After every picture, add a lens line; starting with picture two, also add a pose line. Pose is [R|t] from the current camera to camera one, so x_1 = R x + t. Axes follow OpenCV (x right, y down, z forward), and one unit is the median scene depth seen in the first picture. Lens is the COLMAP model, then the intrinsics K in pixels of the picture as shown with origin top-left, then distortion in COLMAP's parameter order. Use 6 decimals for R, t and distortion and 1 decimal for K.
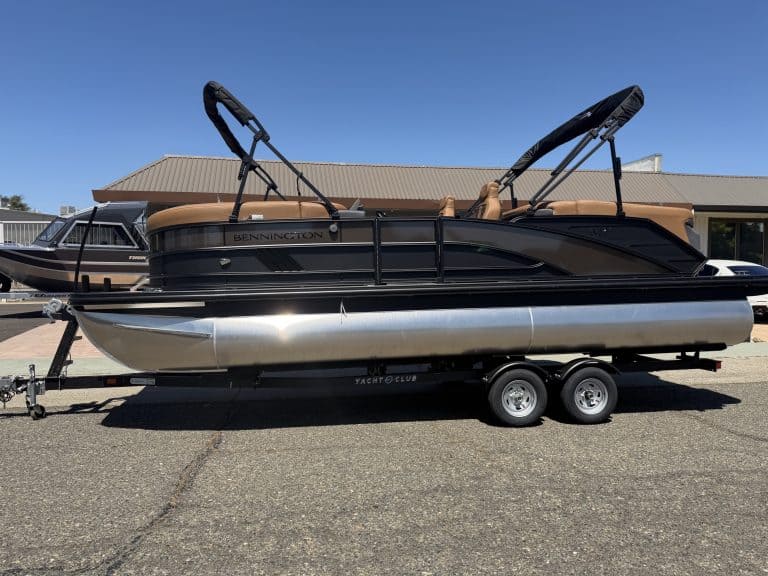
lens RADIAL K [[530.3, 0, 384.0], [0, 530.3, 288.0], [0, 0, 1]] dist [0.066036, -0.087562]
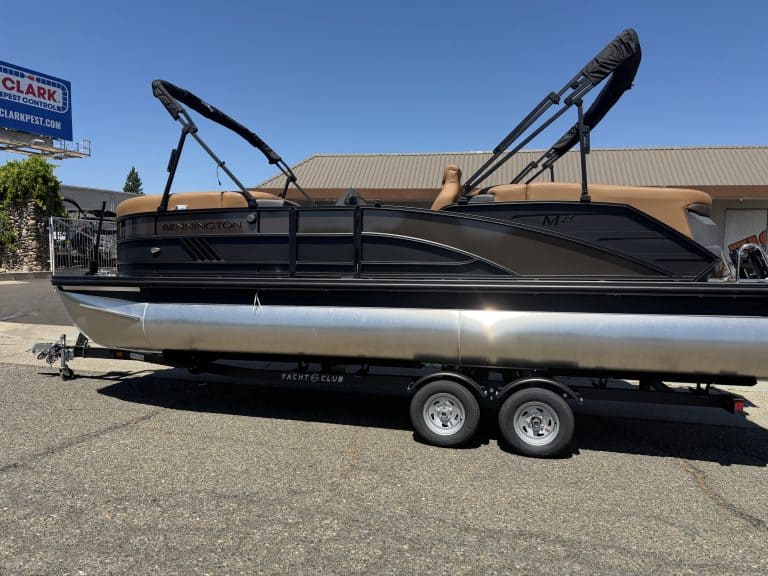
lens RADIAL K [[531.0, 0, 386.9], [0, 531.0, 298.1], [0, 0, 1]] dist [0.069325, -0.091080]
pose [[0.928110, 0.049182, -0.369043, 0.469741], [-0.038628, 0.998607, 0.035937, -0.009431], [0.370296, -0.019098, 0.928717, 0.161074]]
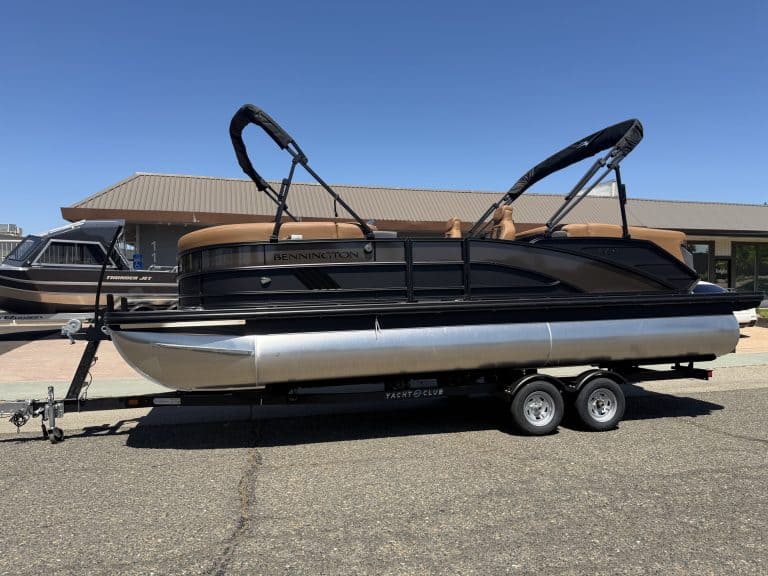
lens RADIAL K [[531.0, 0, 386.9], [0, 531.0, 298.1], [0, 0, 1]] dist [0.069325, -0.091080]
pose [[0.995287, -0.004883, 0.096853, -0.148162], [0.006744, 0.999799, -0.018893, 0.004757], [-0.096741, 0.019457, 0.995119, -0.034885]]
